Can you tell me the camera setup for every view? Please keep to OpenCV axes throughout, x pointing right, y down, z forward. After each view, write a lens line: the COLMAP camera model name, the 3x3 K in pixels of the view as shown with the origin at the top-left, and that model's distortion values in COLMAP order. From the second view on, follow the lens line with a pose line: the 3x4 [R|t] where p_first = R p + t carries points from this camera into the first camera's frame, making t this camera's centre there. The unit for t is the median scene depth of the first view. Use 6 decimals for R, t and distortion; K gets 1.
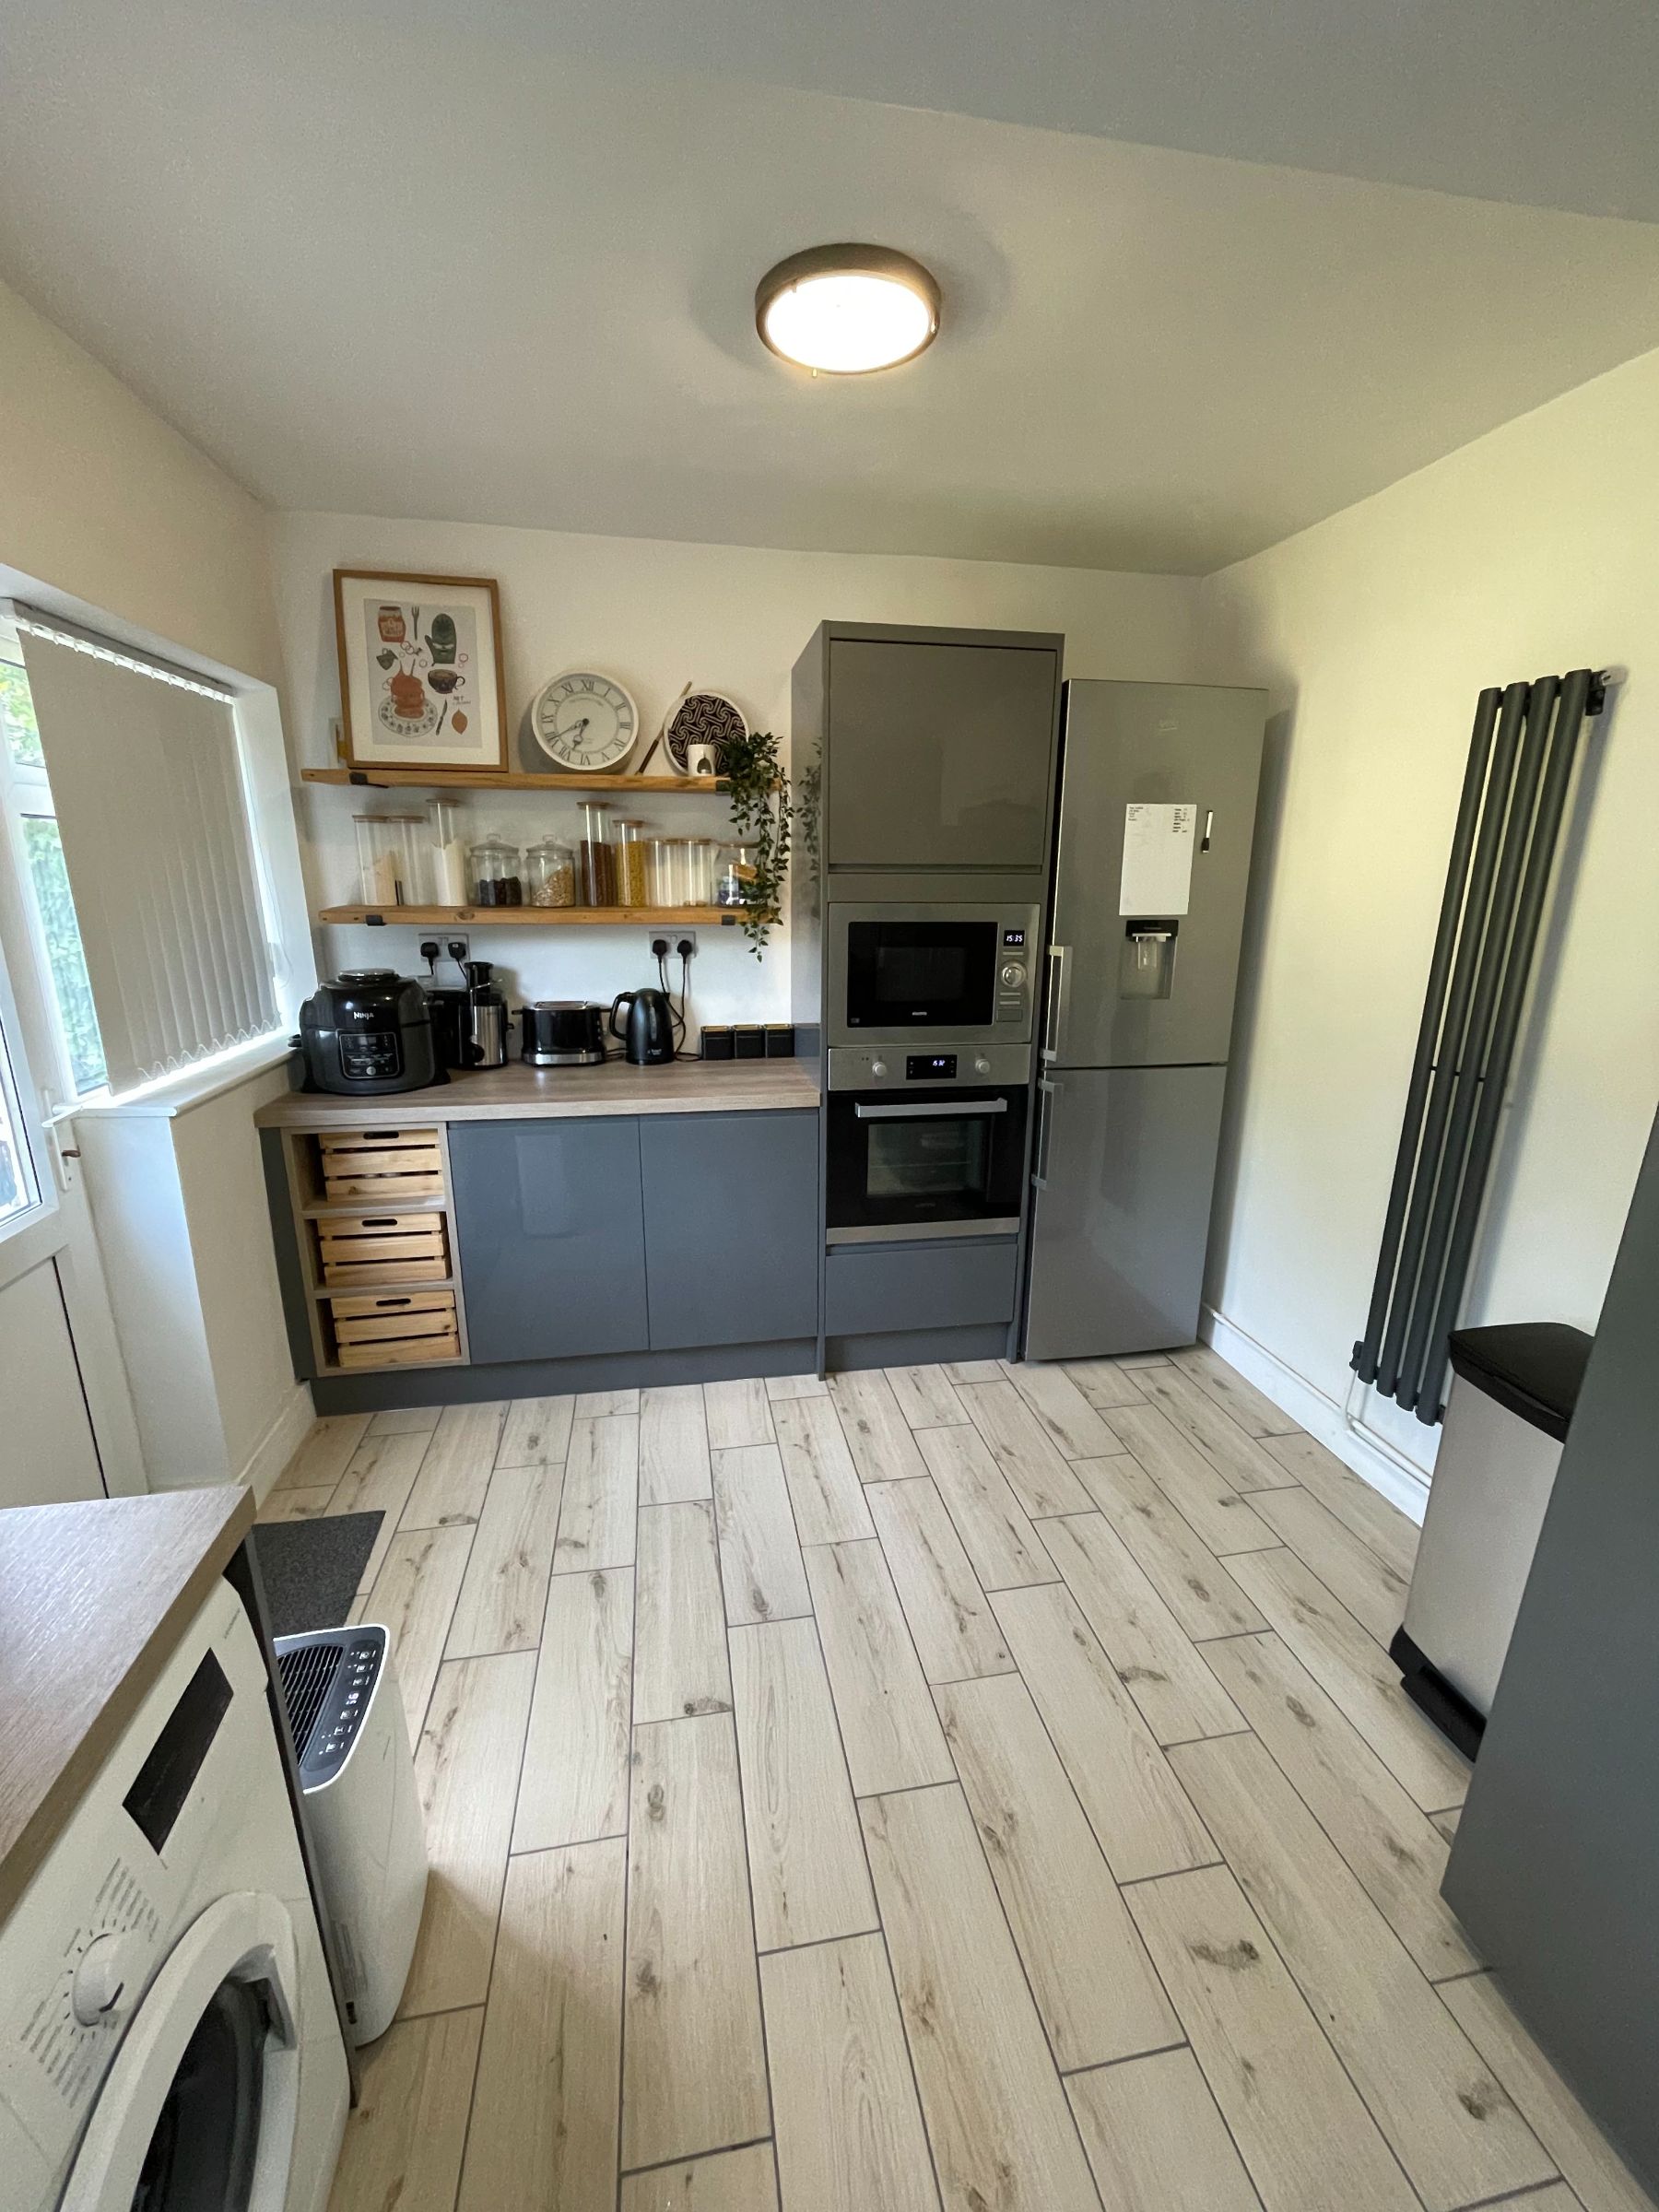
lens RADIAL K [[899.6, 0, 830.0], [0, 899.6, 1115.9], [0, 0, 1]] dist [-0.001458, 0.000549]
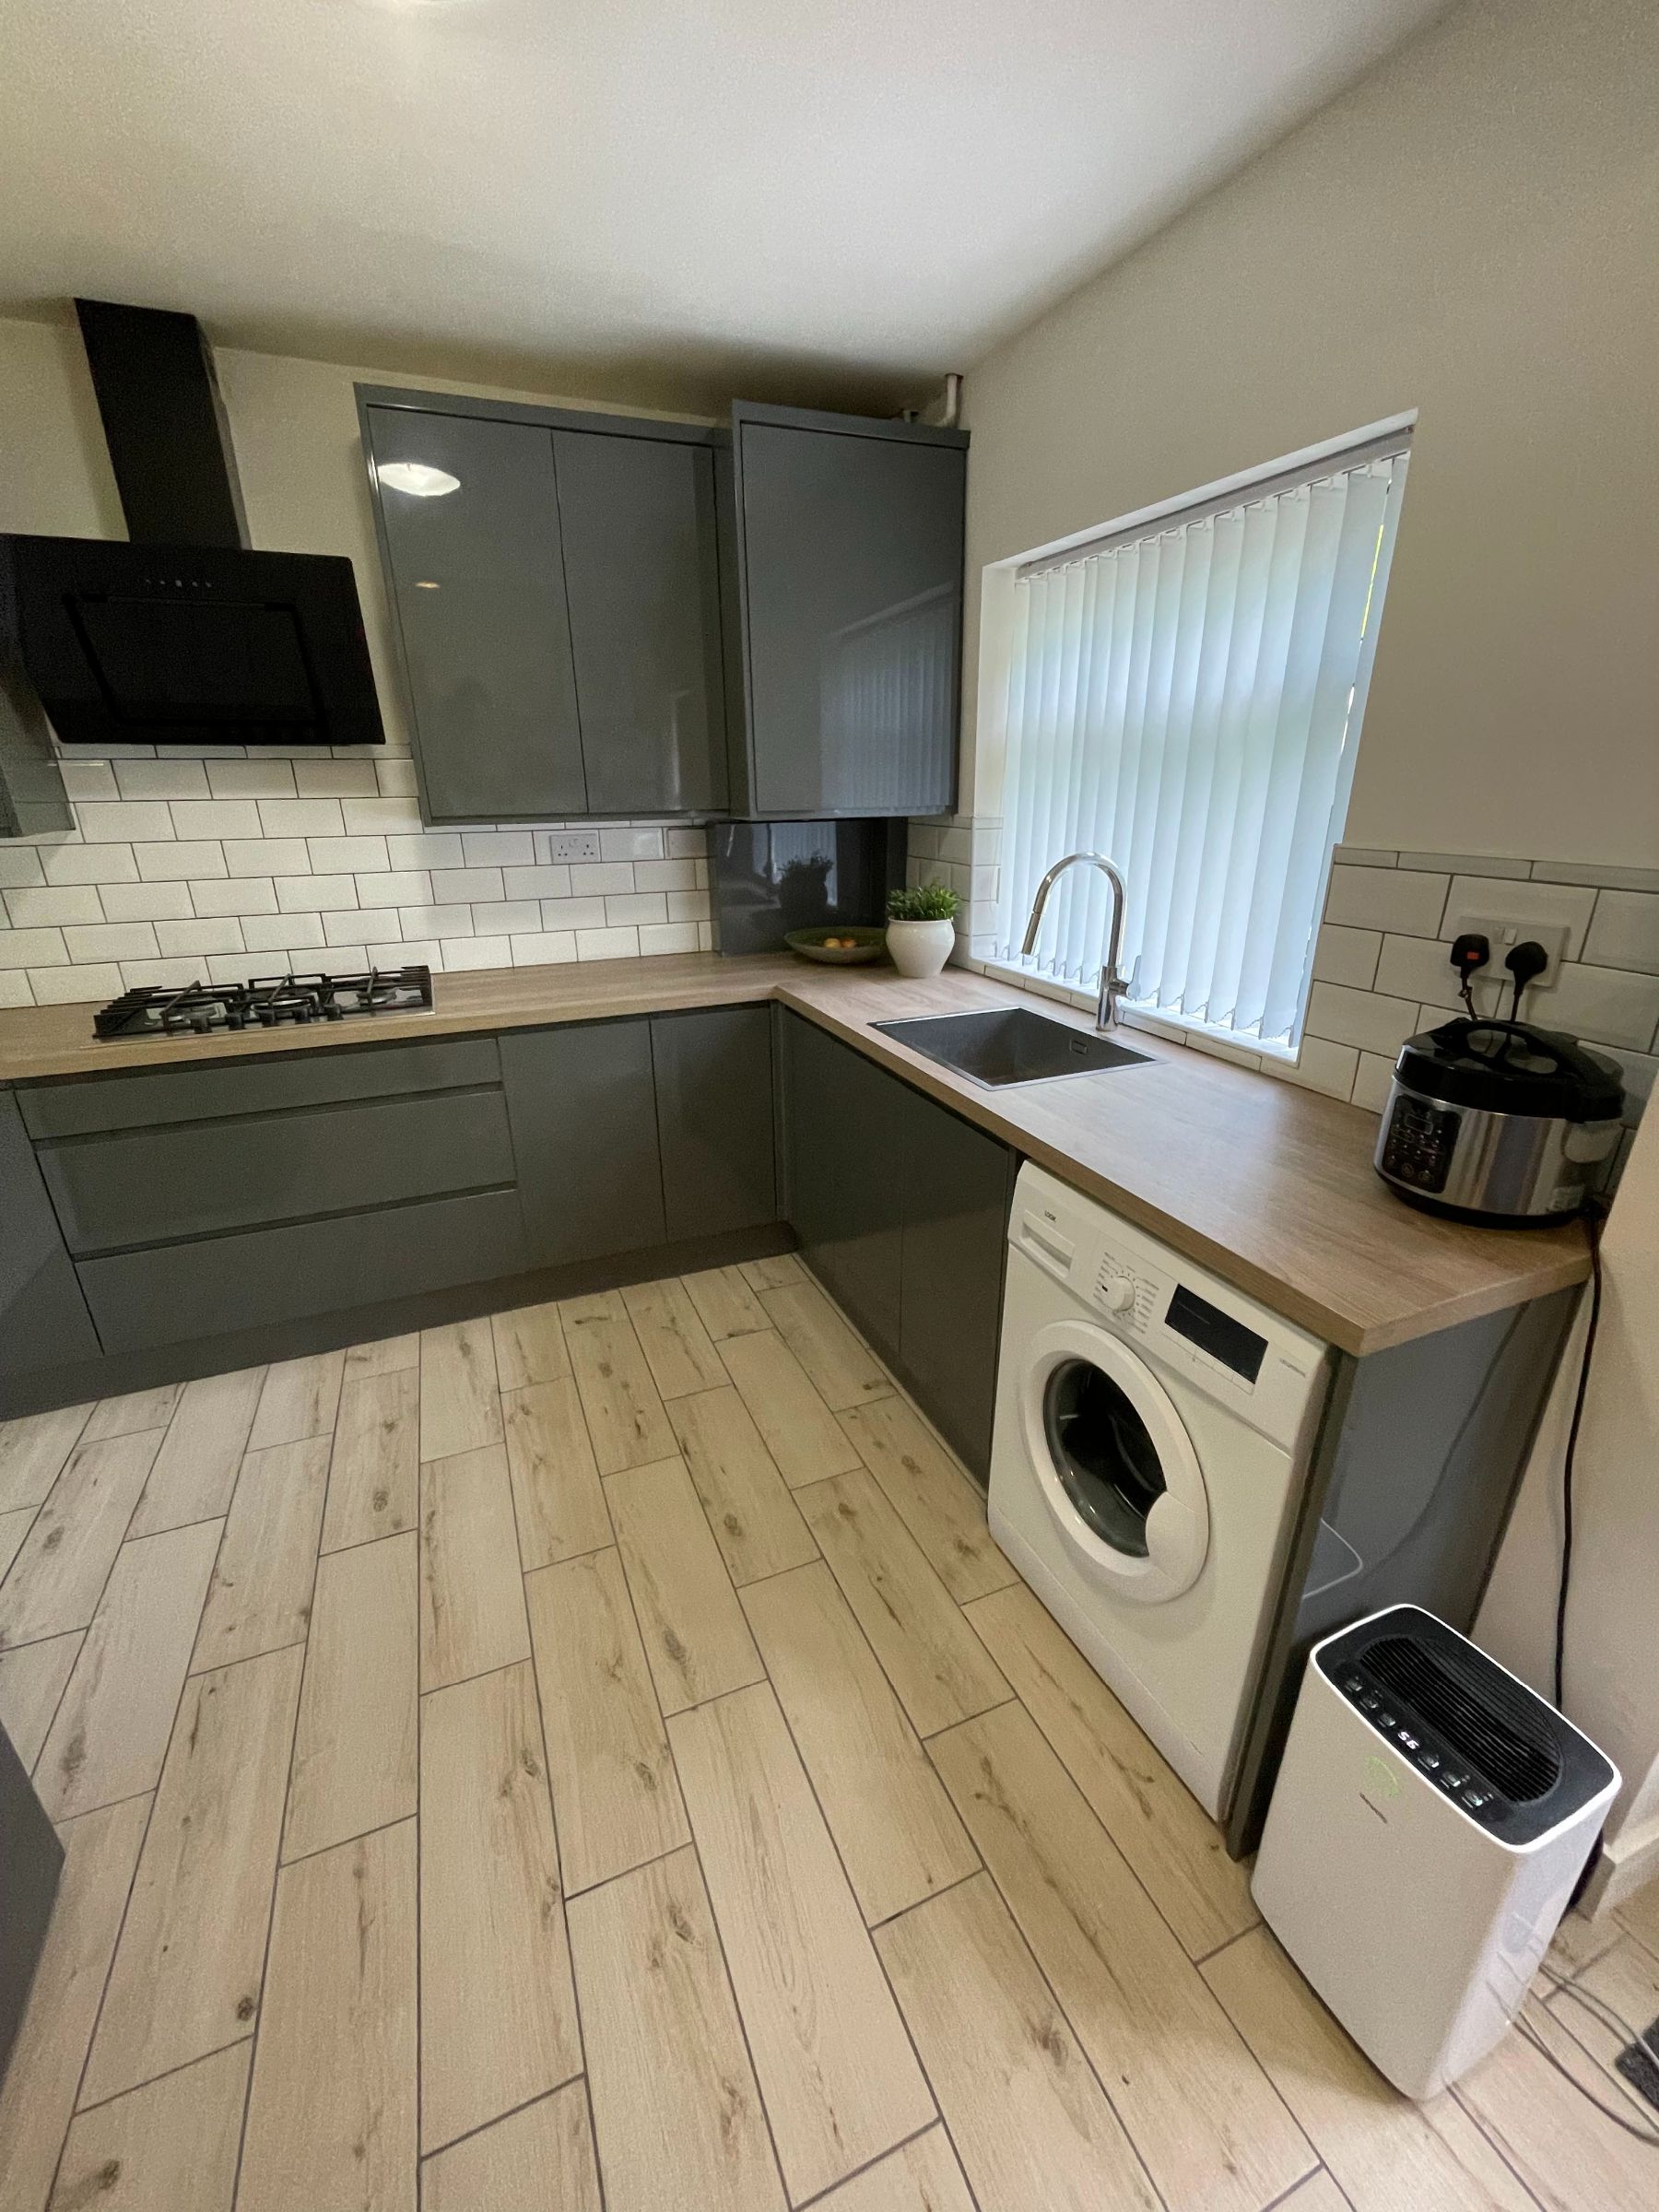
lens RADIAL K [[899.6, 0, 830.0], [0, 899.6, 1115.9], [0, 0, 1]] dist [-0.001458, 0.000549]
pose [[-0.975907, 0.078918, -0.203416, 0.091822], [-0.055024, 0.813145, 0.579454, -0.215754], [0.211136, 0.576686, -0.789212, 0.925022]]
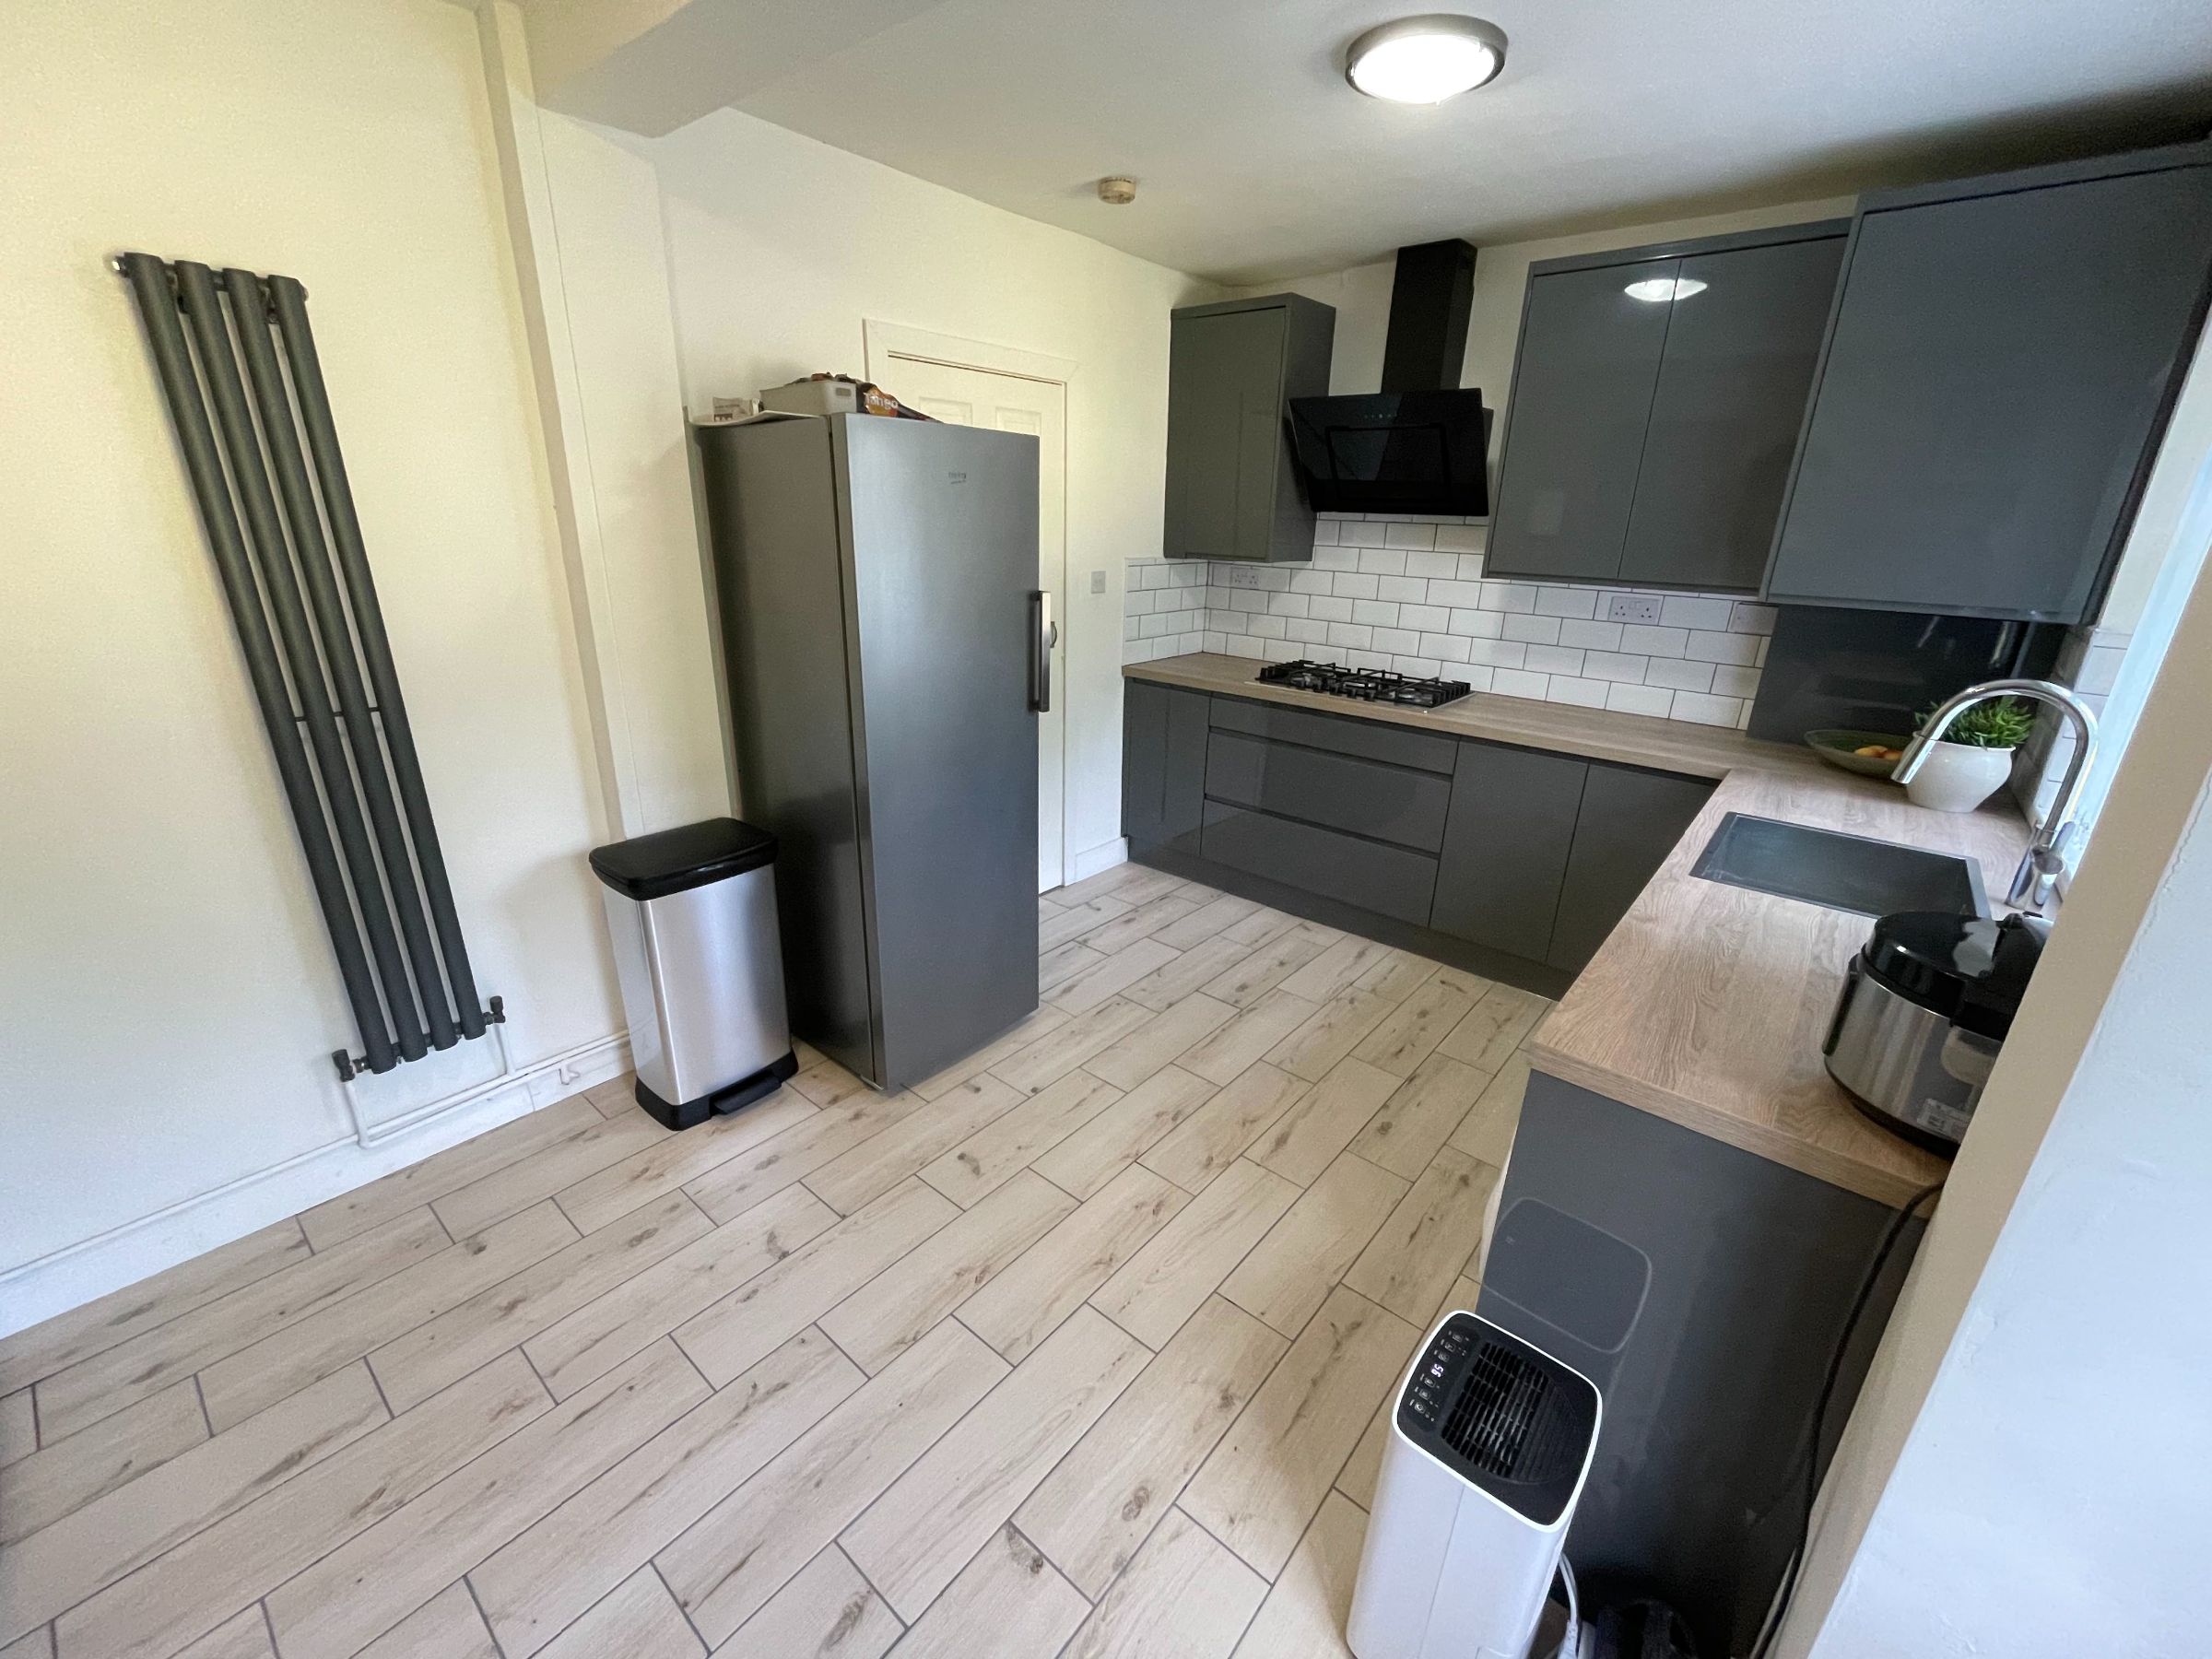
lens RADIAL K [[899.6, 0, 1112.4], [0, 899.6, 826.0], [0, 0, 1]] dist [-0.001458, 0.000549]
pose [[-0.637252, -0.282306, 0.717087, -0.655265], [0.168756, 0.856789, 0.487272, -0.340115], [-0.751952, 0.431528, -0.498349, 1.163237]]
